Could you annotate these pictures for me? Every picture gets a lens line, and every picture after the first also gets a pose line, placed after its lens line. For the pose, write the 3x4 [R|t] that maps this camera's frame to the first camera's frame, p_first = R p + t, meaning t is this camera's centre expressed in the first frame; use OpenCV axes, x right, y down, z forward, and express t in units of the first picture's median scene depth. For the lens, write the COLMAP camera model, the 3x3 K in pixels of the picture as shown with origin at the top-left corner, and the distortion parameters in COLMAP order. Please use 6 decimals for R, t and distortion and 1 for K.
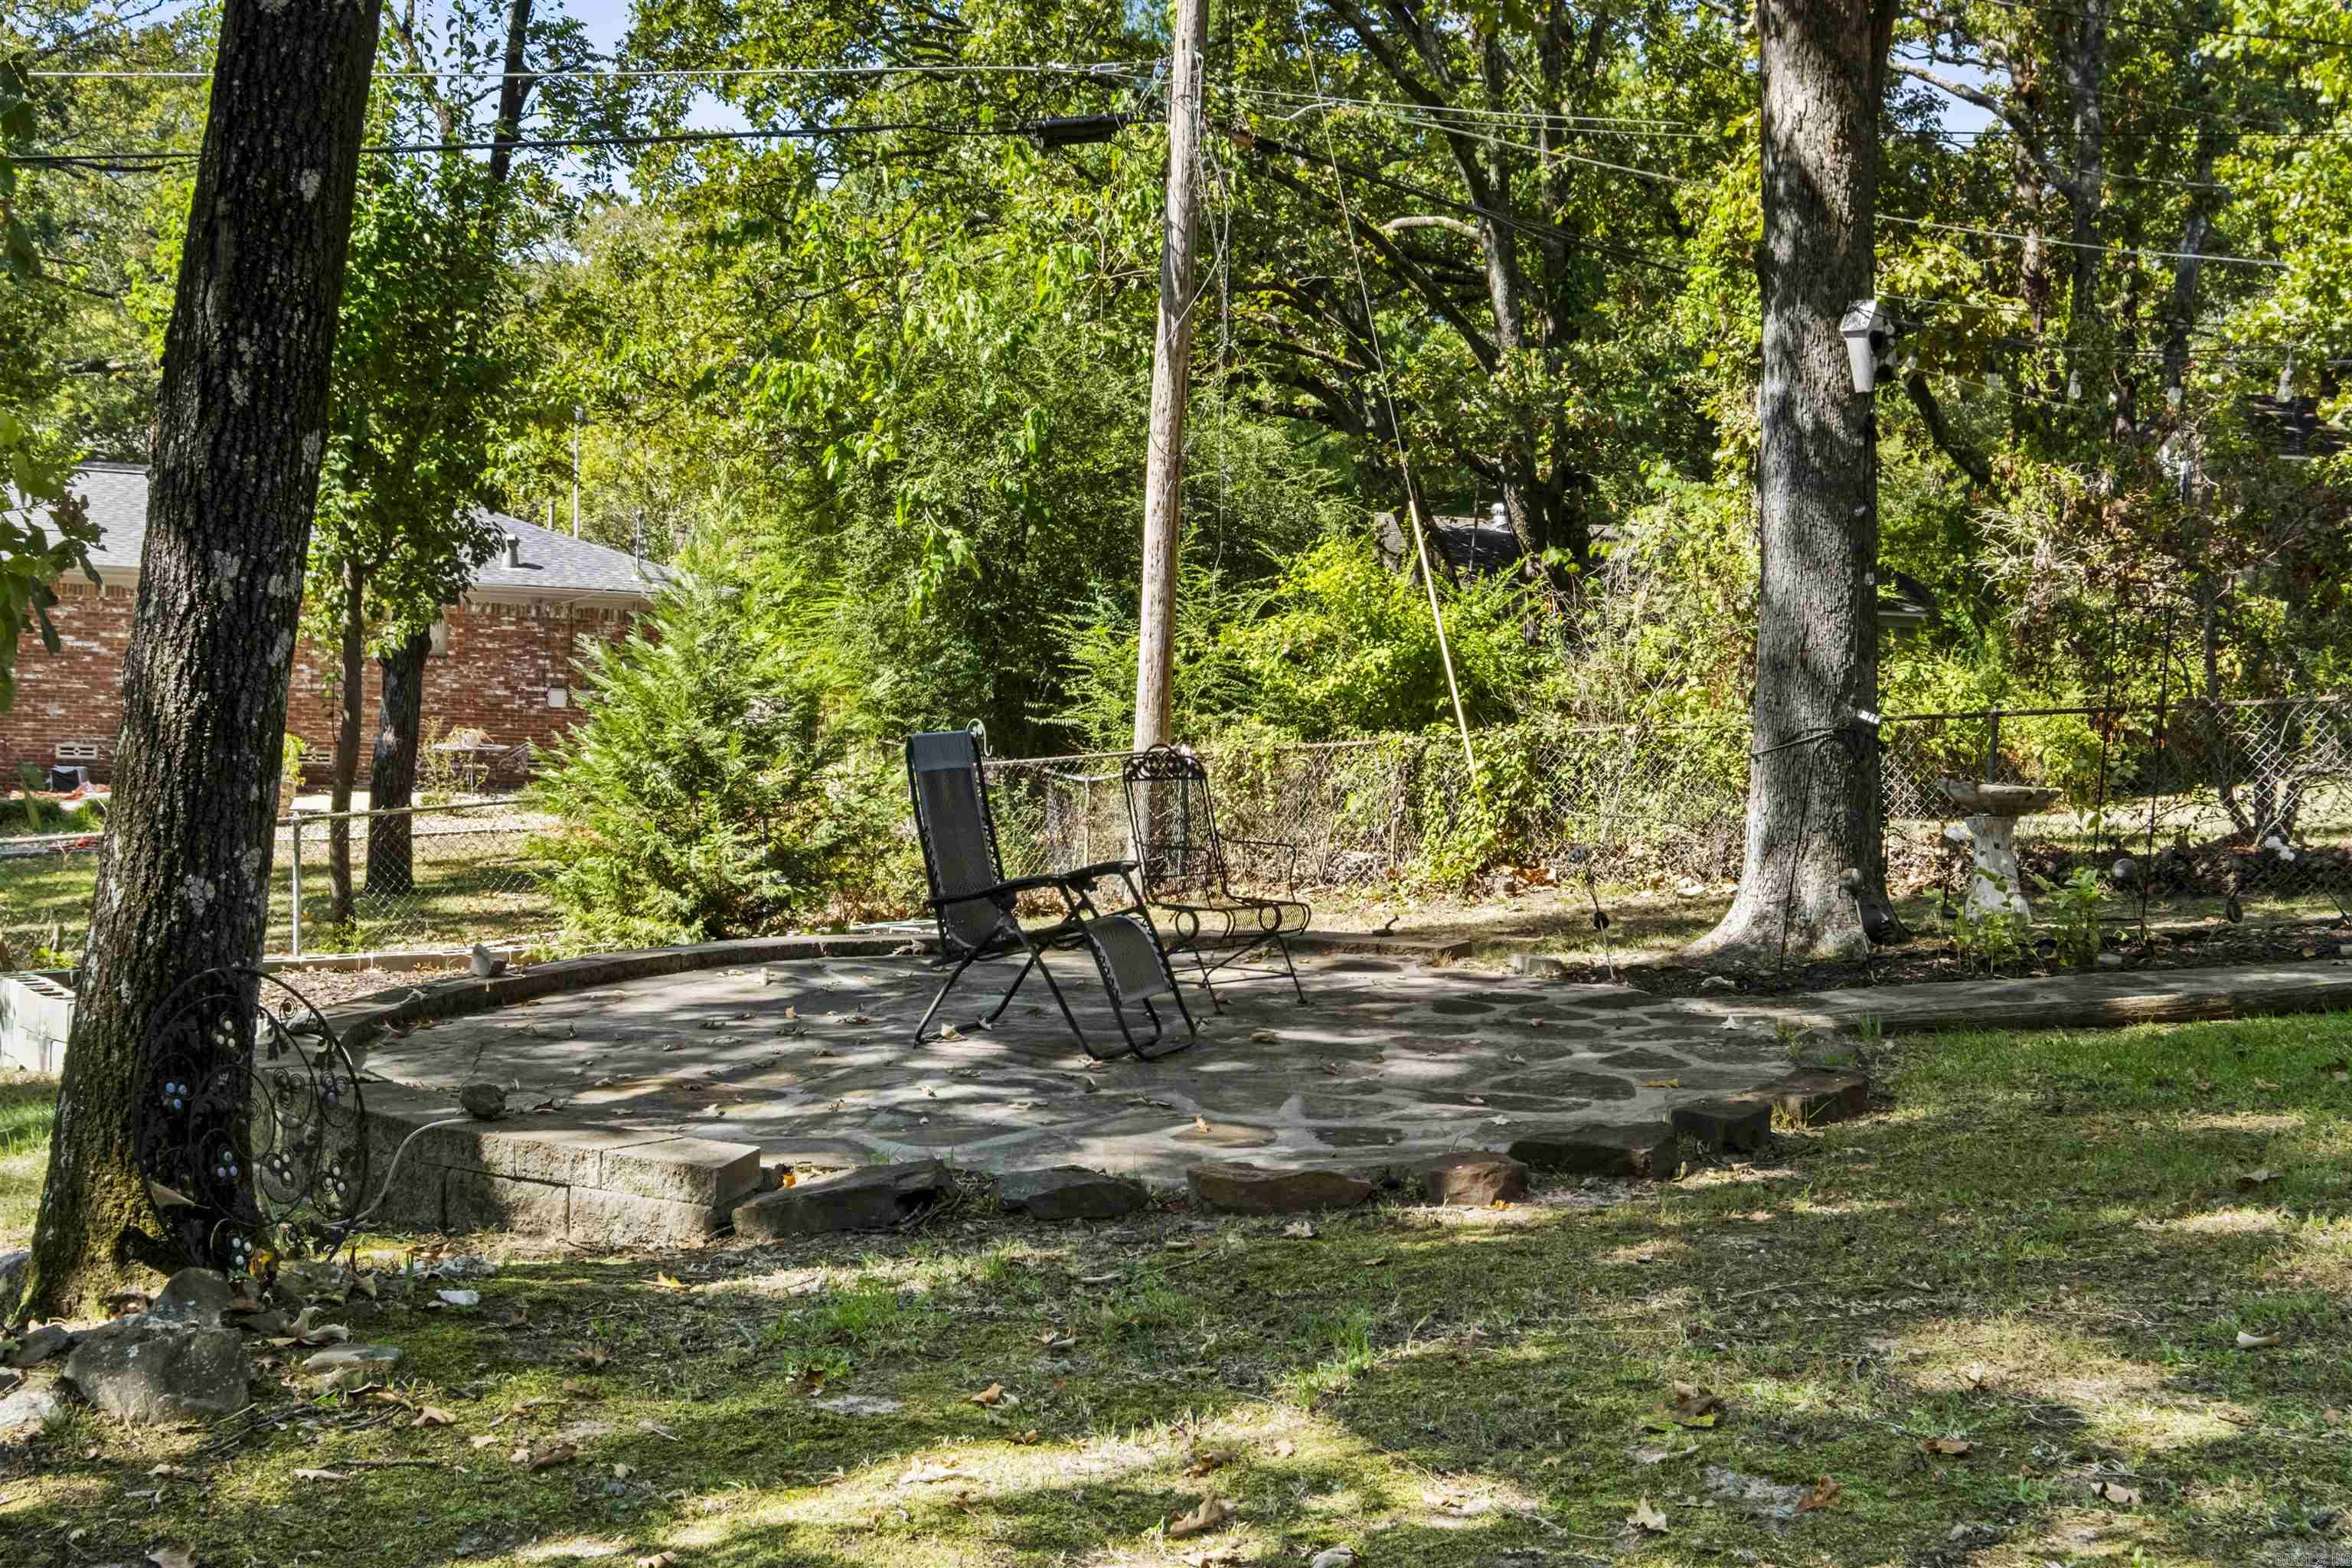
lens RADIAL K [[2257.4, 0, 1178.9], [0, 2257.4, 782.1], [0, 0, 1]] dist [0.014077, 0.000000]
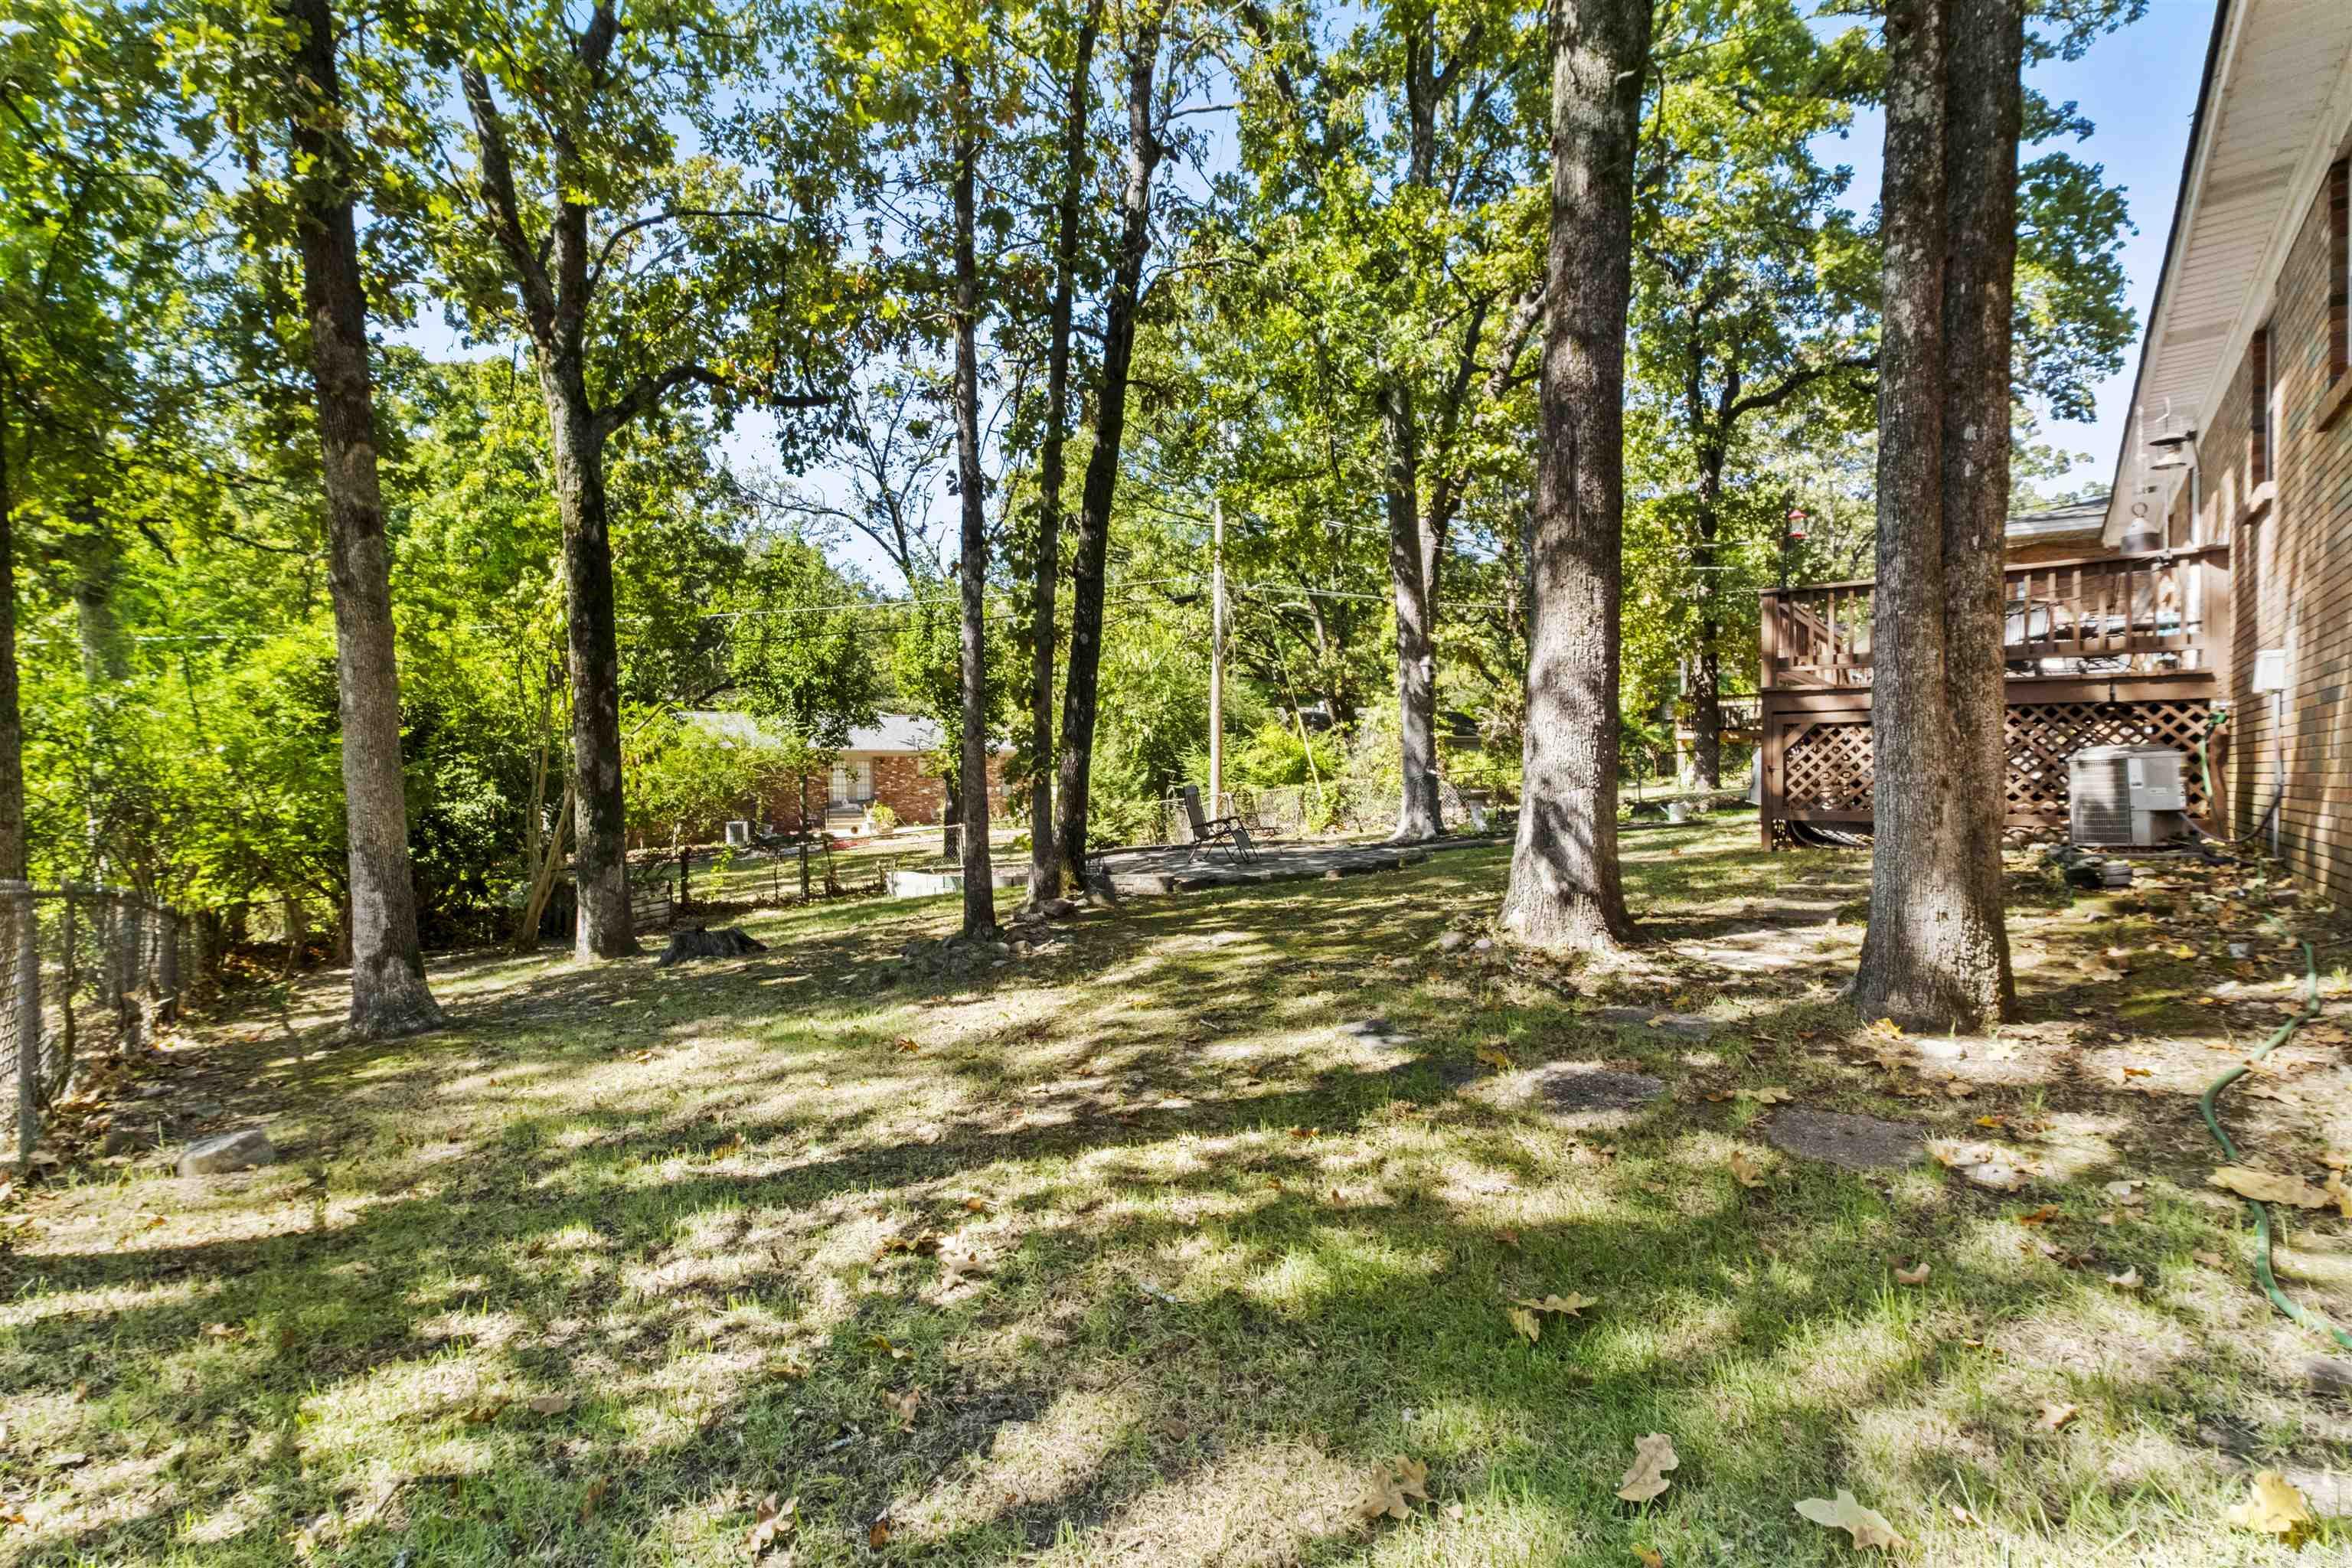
lens RADIAL K [[1010.9, 0, 1171.0], [0, 1010.9, 788.4], [0, 0, 1]] dist [-0.000217, -0.000002]
pose [[0.999072, -0.042326, -0.007967, -0.060770], [0.042037, 0.998553, -0.033535, 0.020679], [0.009375, 0.033169, 0.999406, -0.375580]]
